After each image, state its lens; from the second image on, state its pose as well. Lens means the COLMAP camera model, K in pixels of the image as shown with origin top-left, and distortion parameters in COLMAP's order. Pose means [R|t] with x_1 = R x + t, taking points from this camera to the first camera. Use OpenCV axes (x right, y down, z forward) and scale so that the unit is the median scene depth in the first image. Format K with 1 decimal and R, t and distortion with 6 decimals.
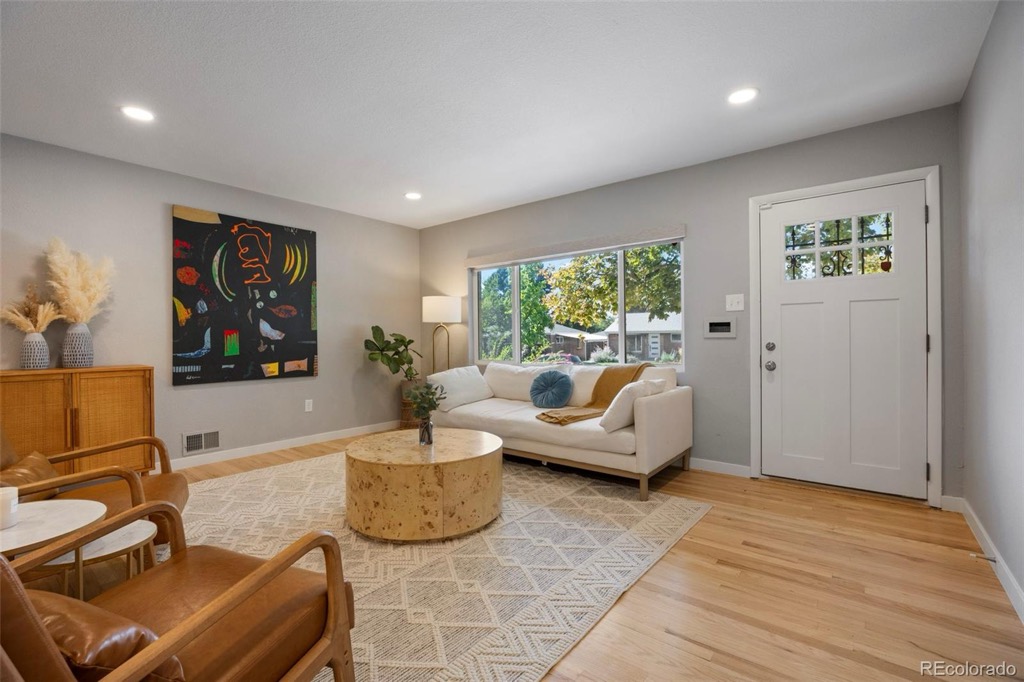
lens RADIAL K [[454.0, 0, 510.6], [0, 454.0, 341.6], [0, 0, 1]] dist [-0.012741, 0.000504]
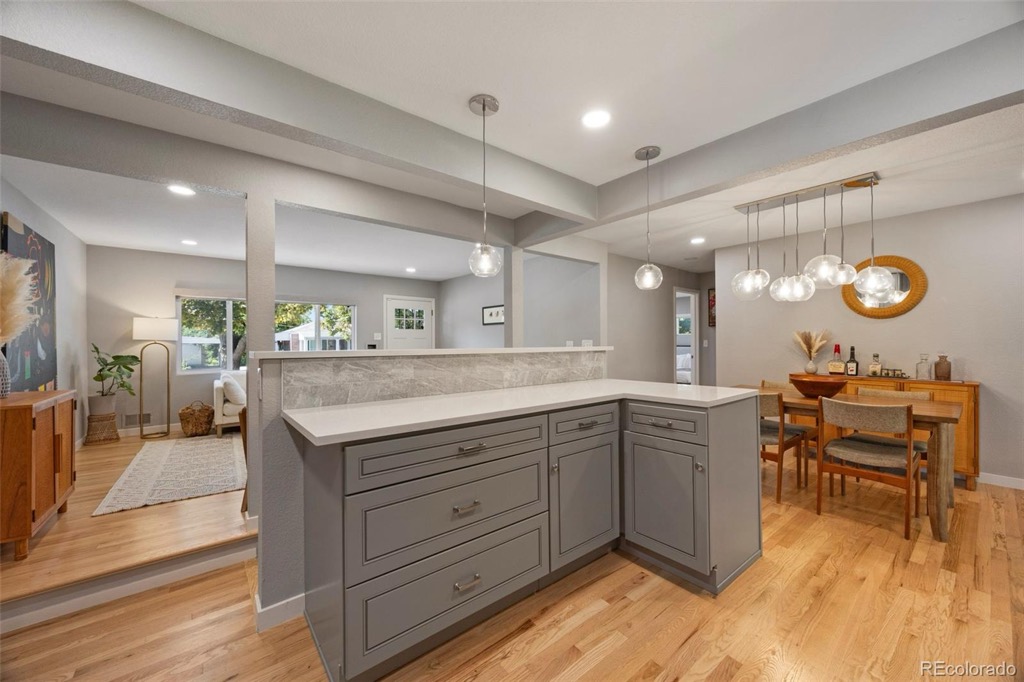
lens RADIAL K [[390.2, 0, 507.9], [0, 390.2, 338.7], [0, 0, 1]] dist [-0.001081, -0.000299]
pose [[0.231480, 0.013835, 0.972741, -1.162365], [0.006225, 0.999857, -0.015702, -0.032503], [-0.972820, 0.009690, 0.231361, -0.125514]]
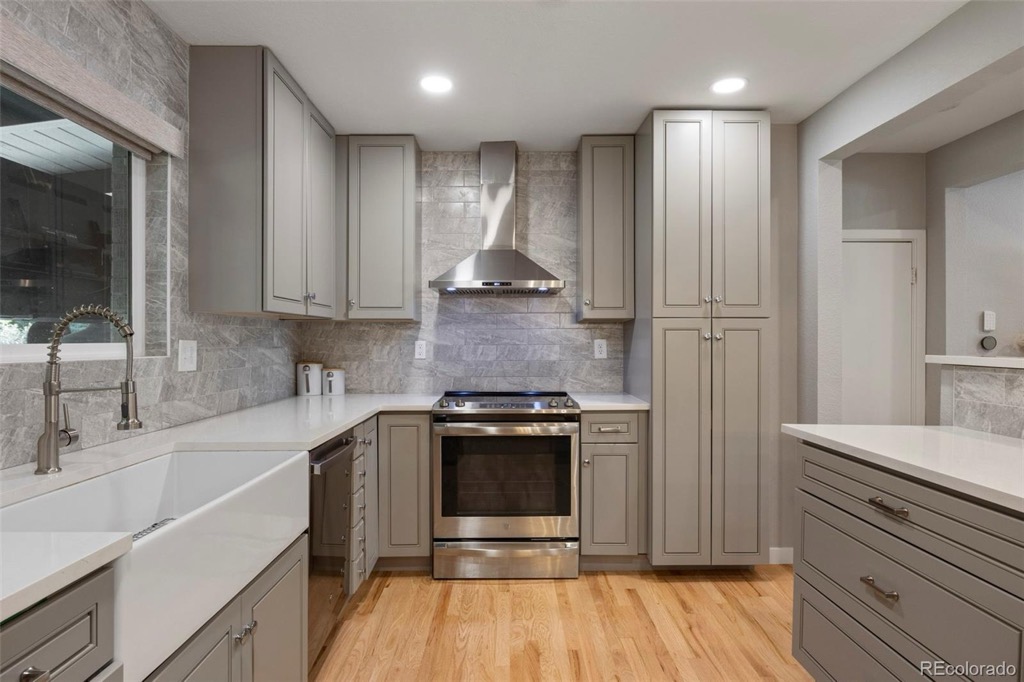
lens RADIAL K [[546.7, 0, 508.8], [0, 546.7, 341.7], [0, 0, 1]] dist [-0.017764, 0.000227]
pose [[0.623894, 0.013930, -0.781385, -0.668362], [-0.013059, 0.999887, 0.007398, -0.038610], [0.781400, 0.005589, 0.624005, -0.421566]]
